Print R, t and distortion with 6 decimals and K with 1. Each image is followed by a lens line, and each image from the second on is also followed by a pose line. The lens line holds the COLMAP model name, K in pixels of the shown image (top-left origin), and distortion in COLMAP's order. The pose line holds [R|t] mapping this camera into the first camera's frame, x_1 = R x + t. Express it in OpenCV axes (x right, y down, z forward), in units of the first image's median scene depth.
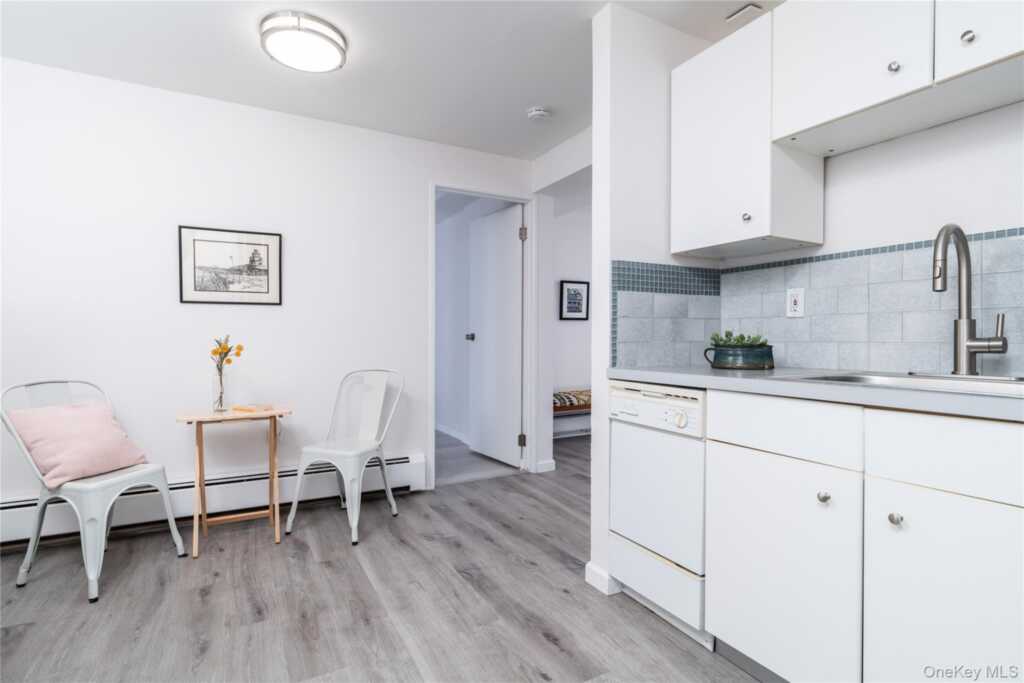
lens RADIAL K [[514.9, 0, 512.0], [0, 514.9, 341.5], [0, 0, 1]] dist [0.001091, 0.000157]
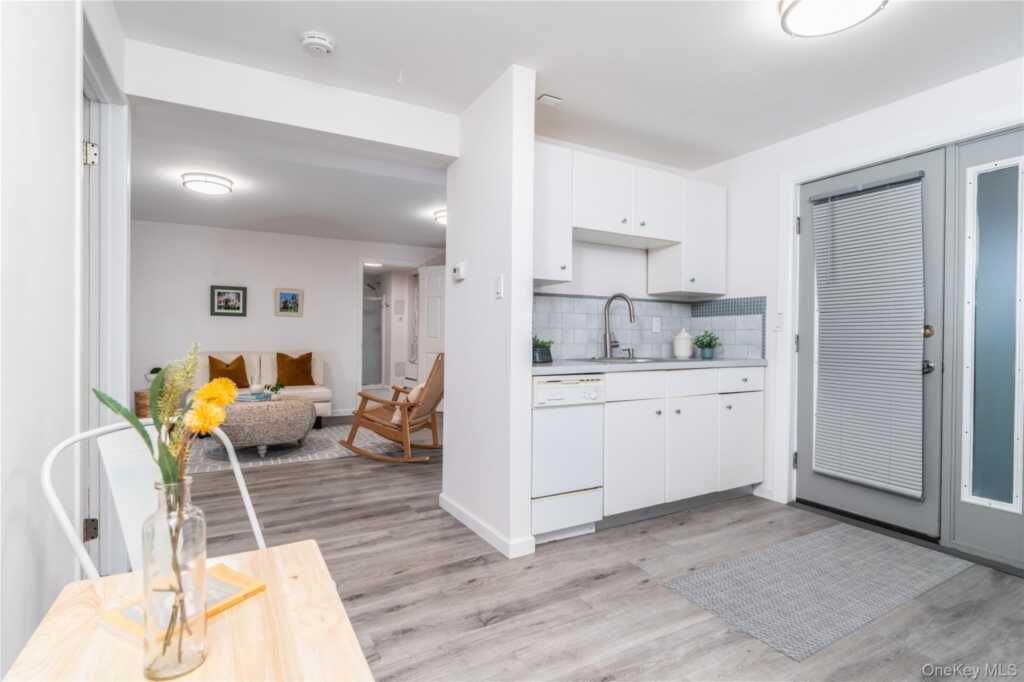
lens RADIAL K [[514.9, 0, 512.0], [0, 514.9, 341.0], [0, 0, 1]] dist [0.001091, 0.000157]
pose [[-0.038948, -0.003208, 0.999236, -1.045026], [0.004938, 0.999982, 0.003403, -0.015233], [-0.999229, 0.005067, -0.038932, 1.106847]]
